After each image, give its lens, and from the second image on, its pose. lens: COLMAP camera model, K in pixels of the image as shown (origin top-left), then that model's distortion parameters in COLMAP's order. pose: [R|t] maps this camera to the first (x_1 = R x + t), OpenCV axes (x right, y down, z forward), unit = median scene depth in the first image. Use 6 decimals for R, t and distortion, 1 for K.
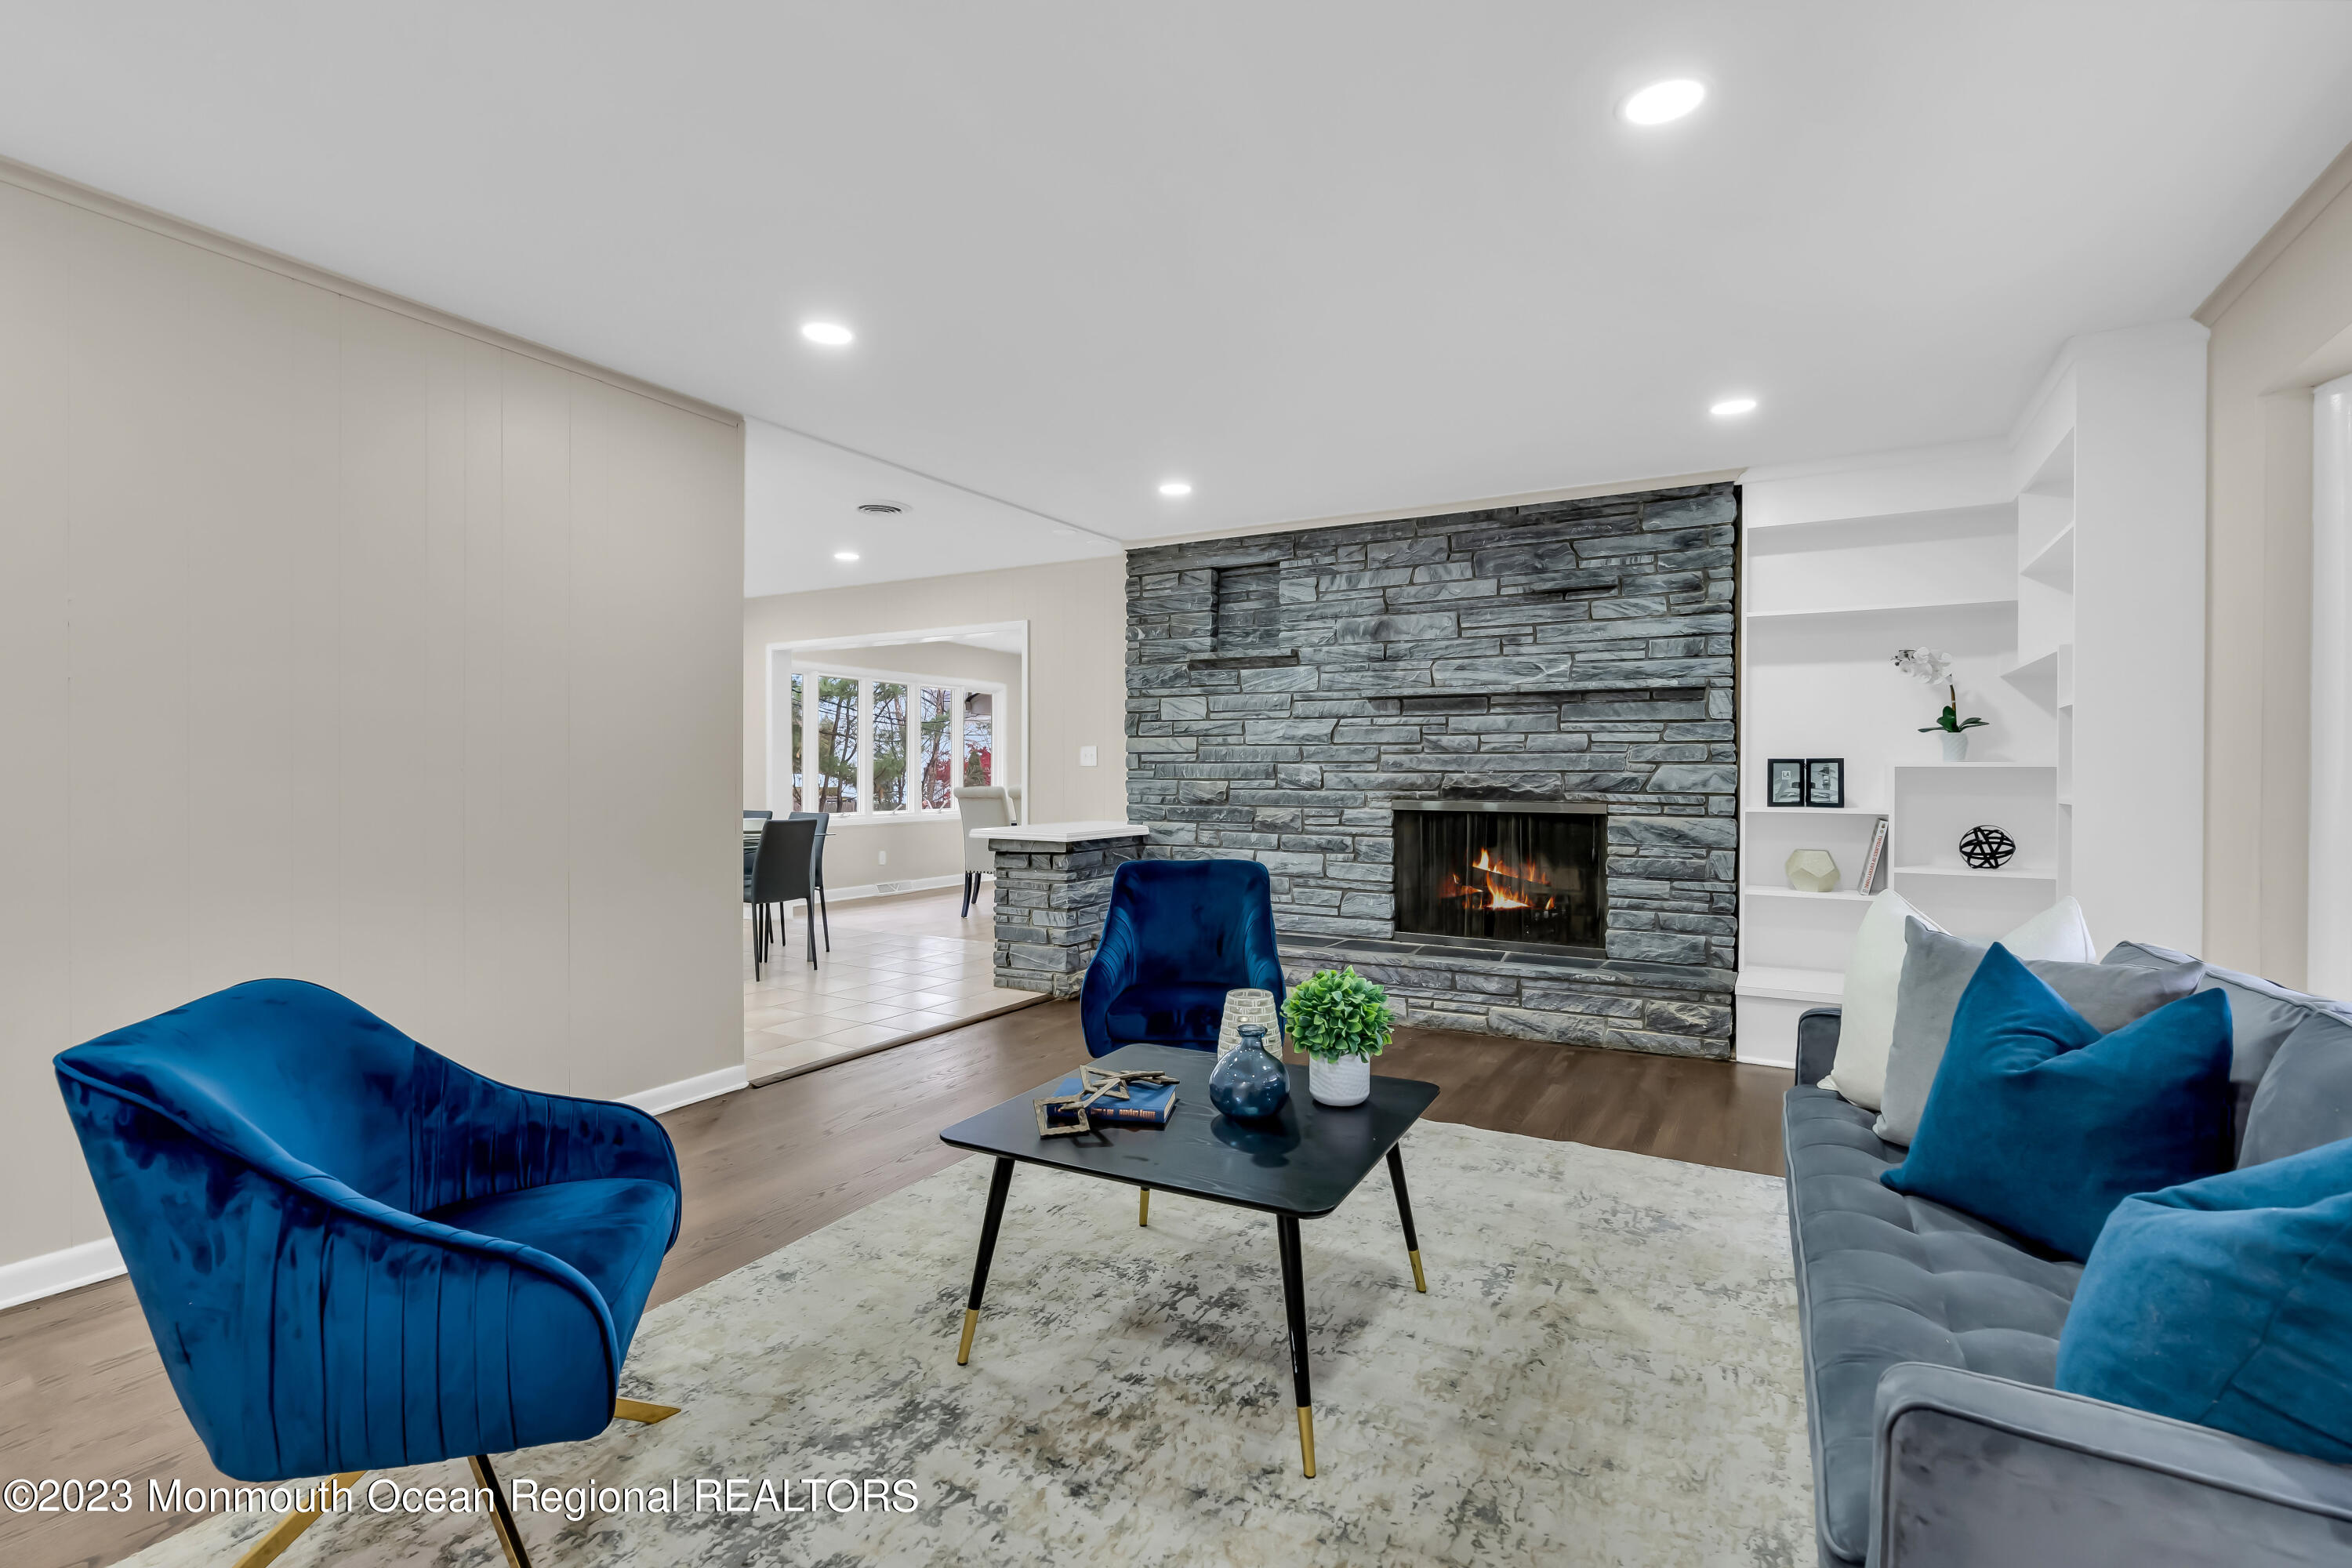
lens RADIAL K [[1066.8, 0, 1172.5], [0, 1066.8, 784.3], [0, 0, 1]] dist [-0.010073, 0.003744]
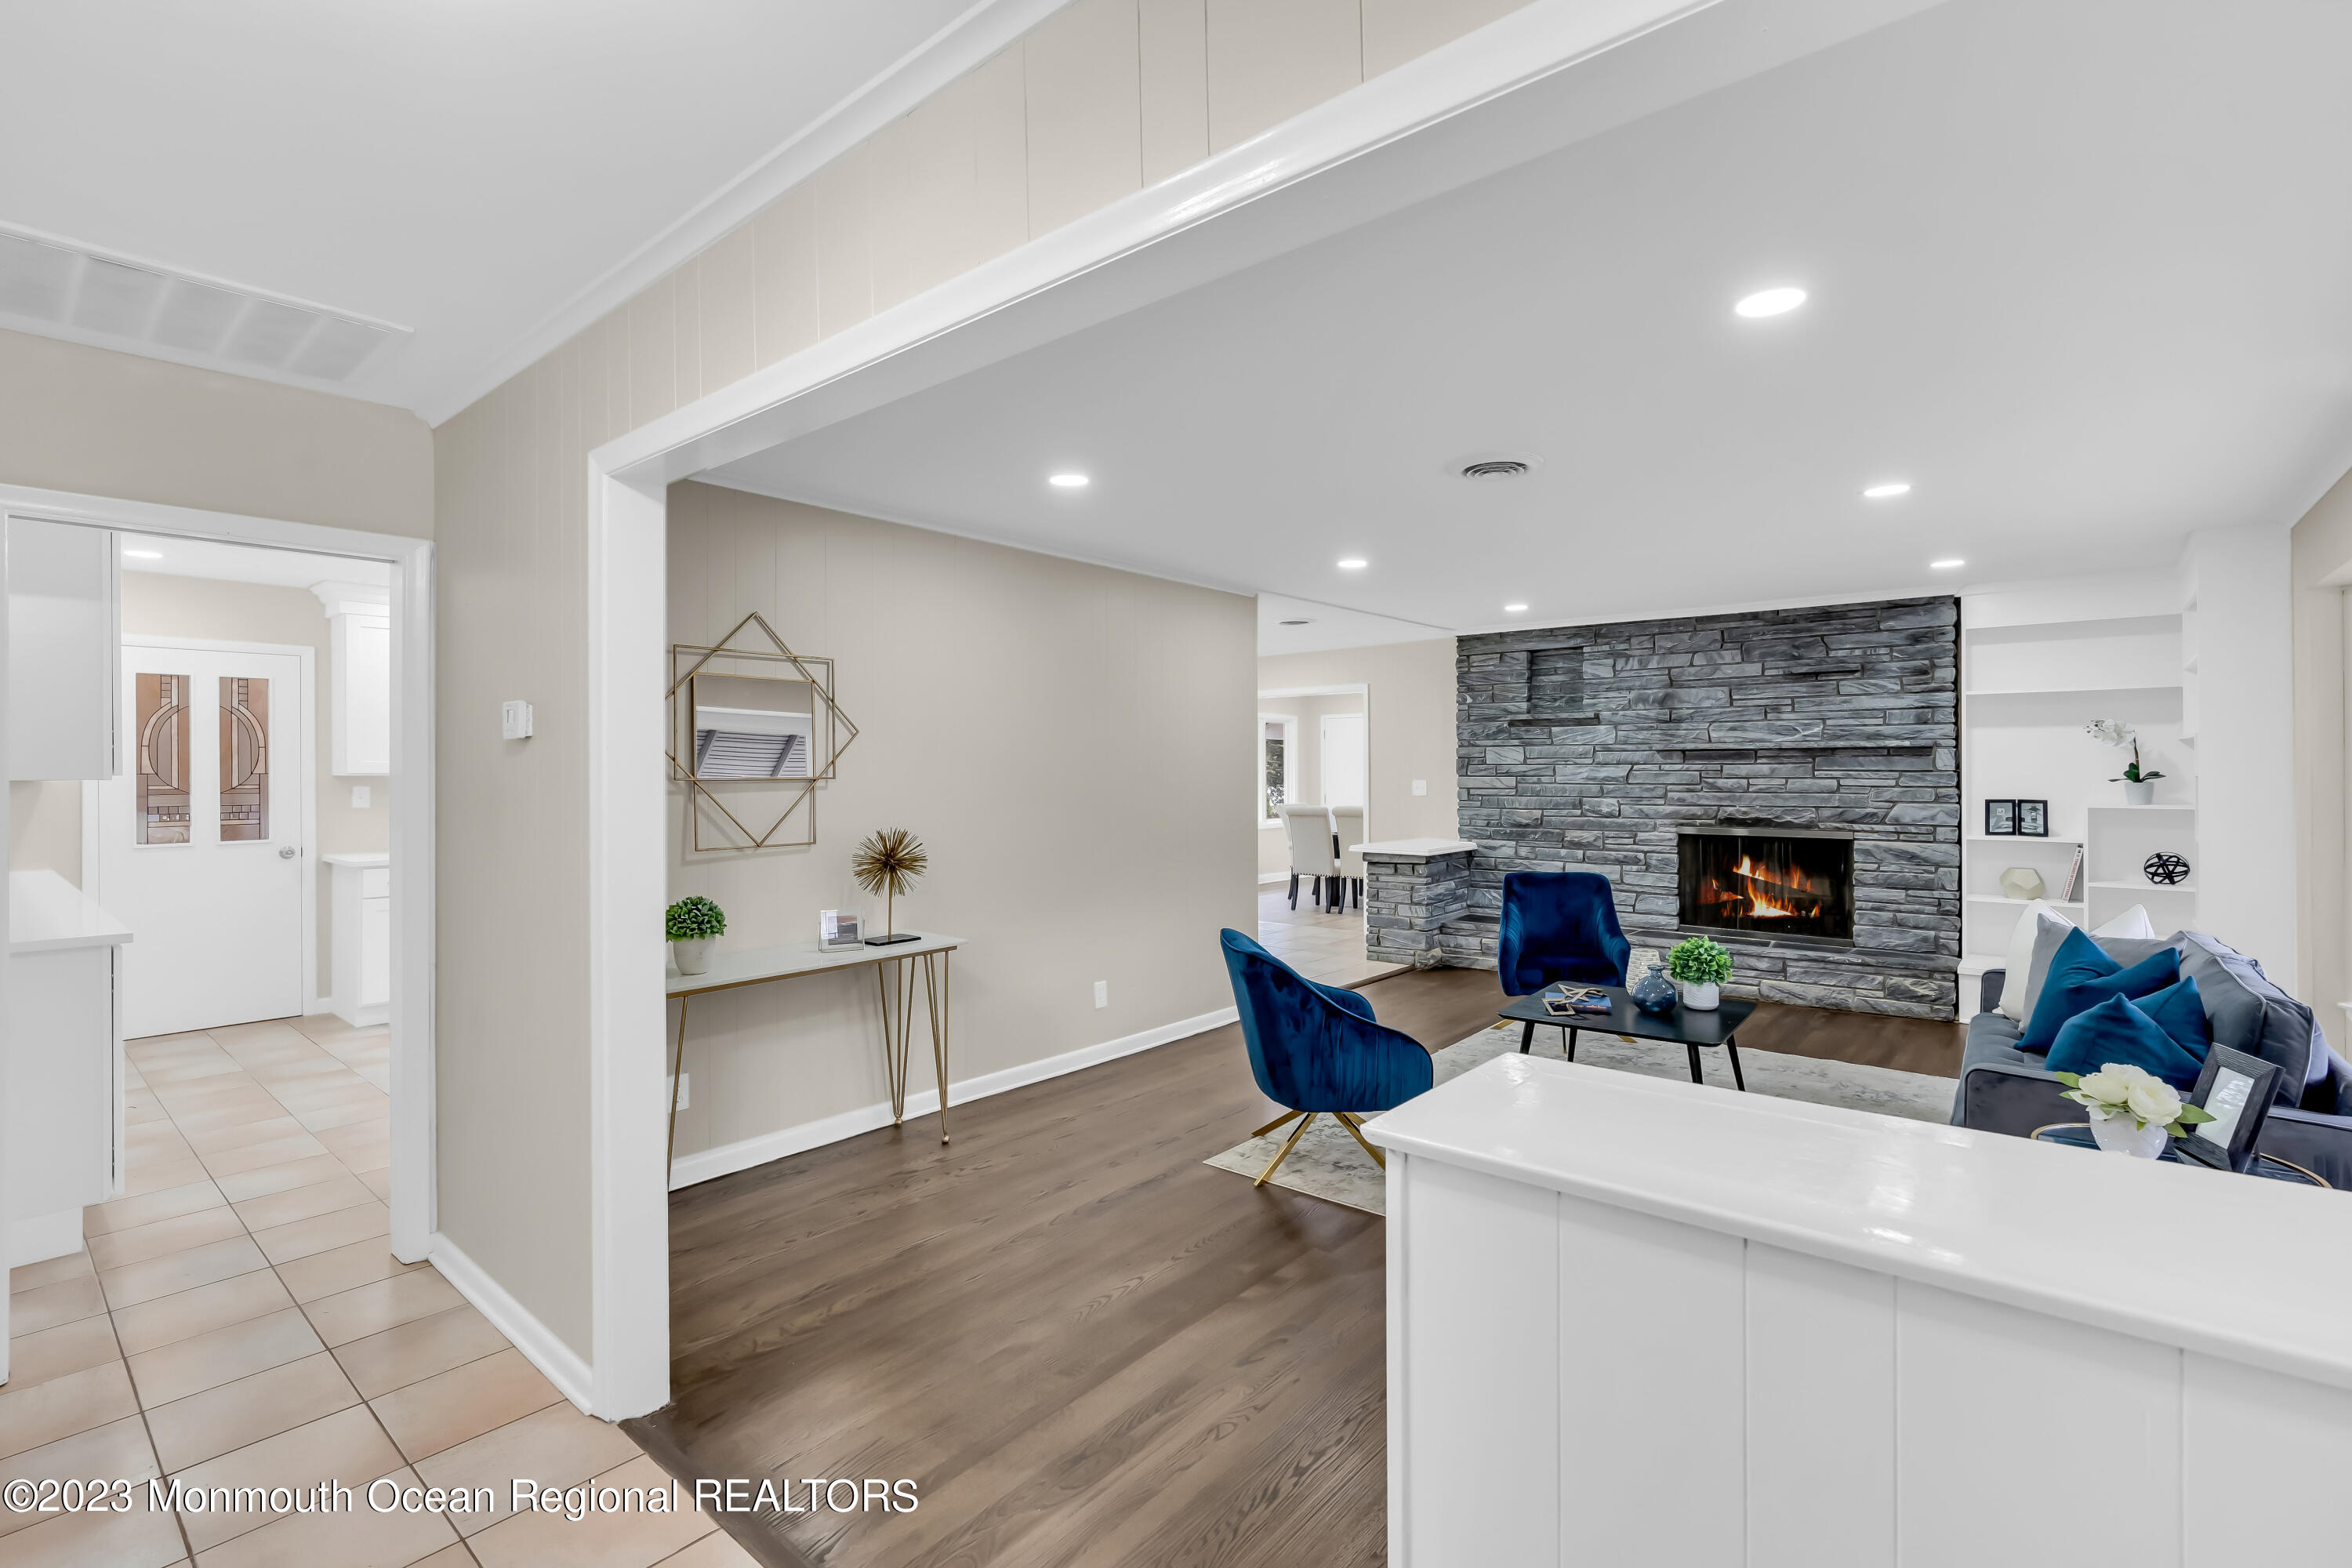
lens RADIAL K [[1066.8, 0, 1168.2], [0, 1066.8, 771.5], [0, 0, 1]] dist [-0.010073, 0.003744]
pose [[0.983802, -0.006175, -0.179151, -0.209333], [0.004577, 0.999946, -0.009332, -0.051058], [0.179199, 0.008360, 0.983777, -0.492999]]
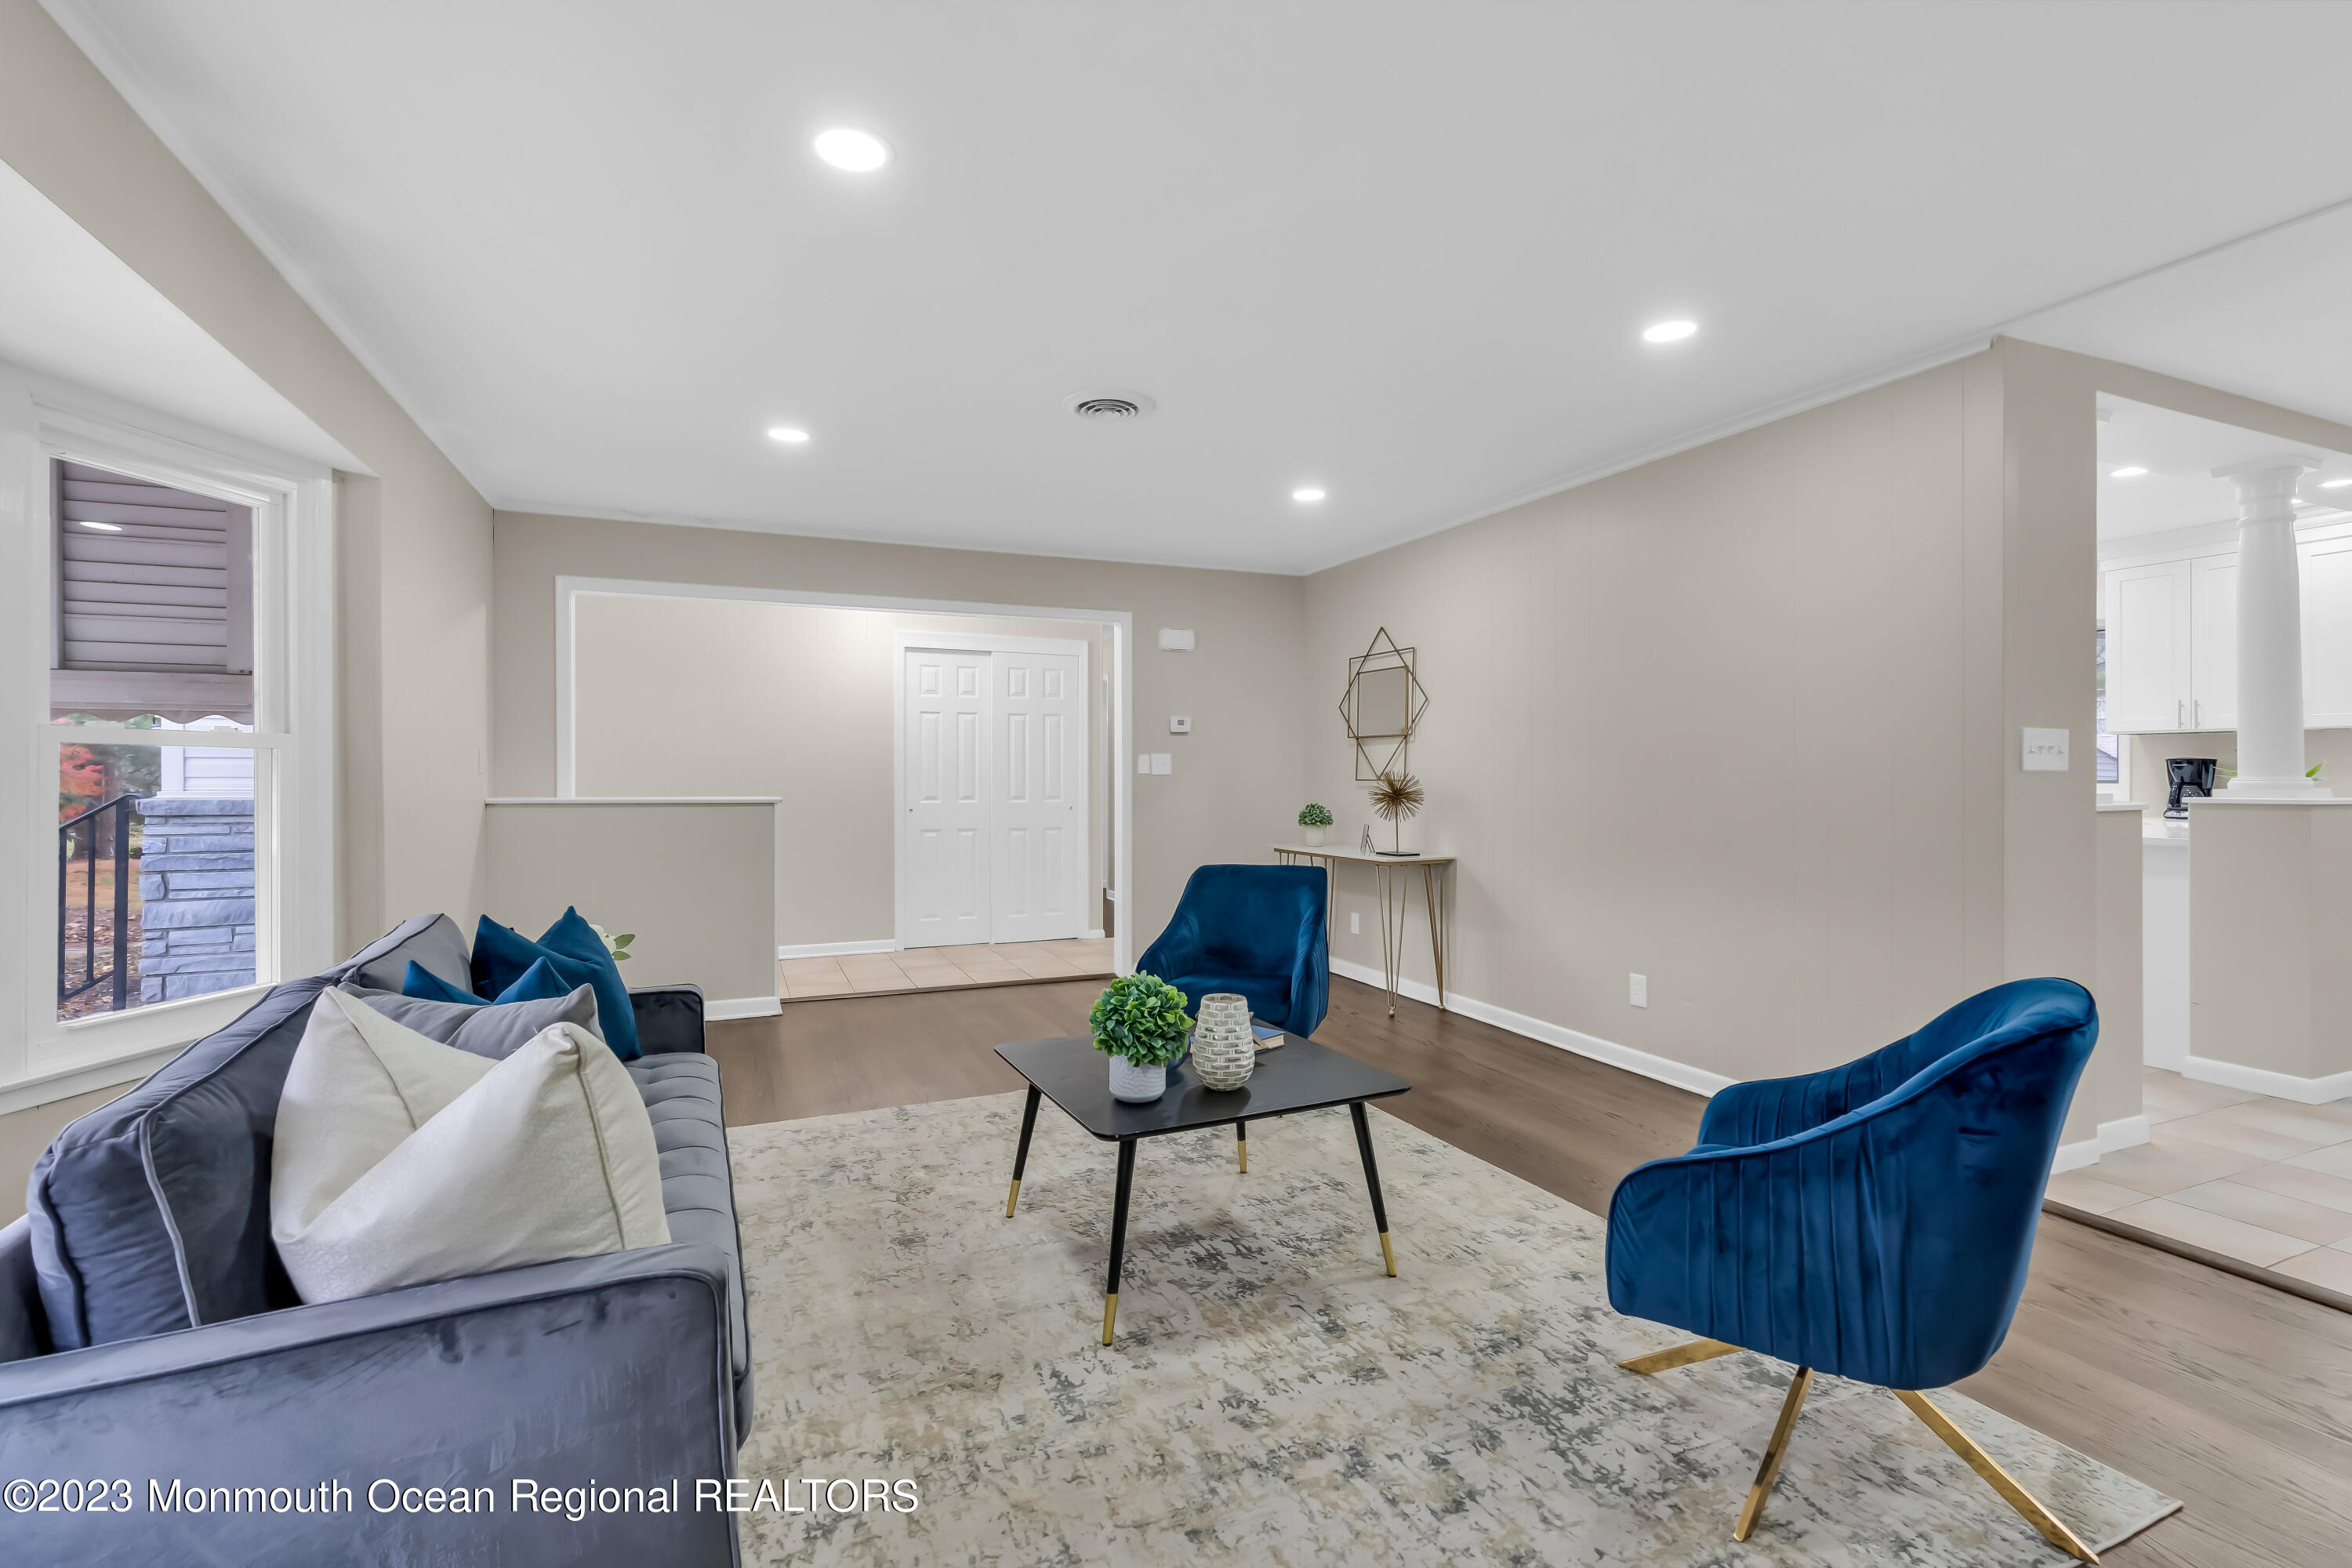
lens RADIAL K [[1066.8, 0, 1170.8], [0, 1066.8, 776.6], [0, 0, 1]] dist [-0.010073, 0.003744]
pose [[-0.601854, -0.002044, -0.798603, 0.471697], [-0.011124, 0.999921, 0.005824, -0.011486], [0.798528, 0.012389, -0.601830, 0.799542]]
